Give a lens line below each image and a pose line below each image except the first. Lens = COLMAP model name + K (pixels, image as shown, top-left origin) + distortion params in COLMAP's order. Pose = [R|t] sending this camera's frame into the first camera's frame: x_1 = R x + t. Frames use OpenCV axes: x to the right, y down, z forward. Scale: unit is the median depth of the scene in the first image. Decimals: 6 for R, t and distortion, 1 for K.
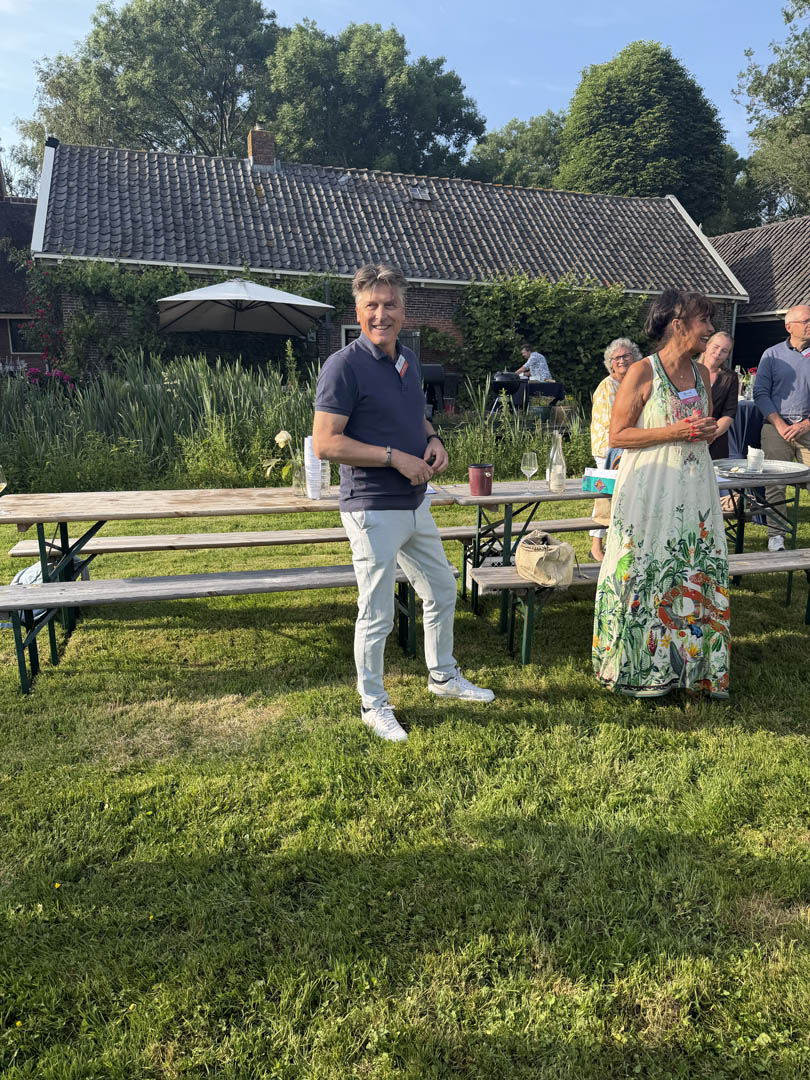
lens RADIAL K [[766.0, 0, 406.8], [0, 766.0, 541.5], [0, 0, 1]] dist [0.040849, -0.045086]
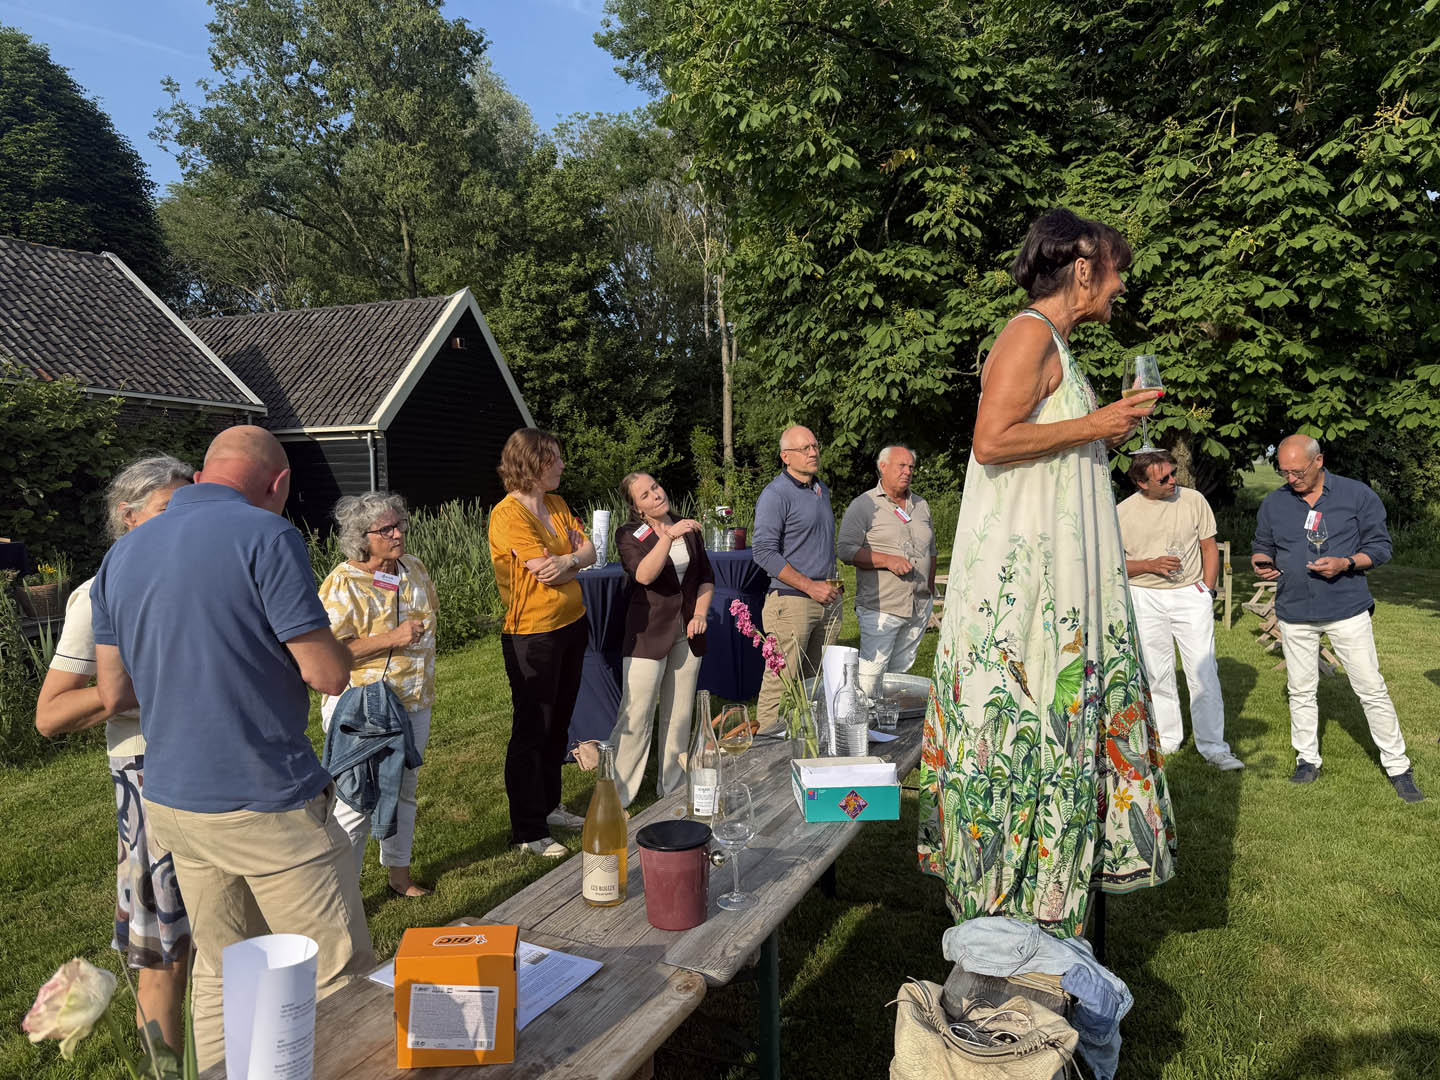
lens RADIAL K [[1021.3, 0, 715.8], [0, 1021.3, 551.1], [0, 0, 1]] dist [0.040849, -0.045086]
pose [[0.613943, -0.061254, 0.786970, -0.052608], [0.195617, 0.977691, -0.076508, -0.036701], [-0.764727, 0.200916, 0.612229, 0.135177]]
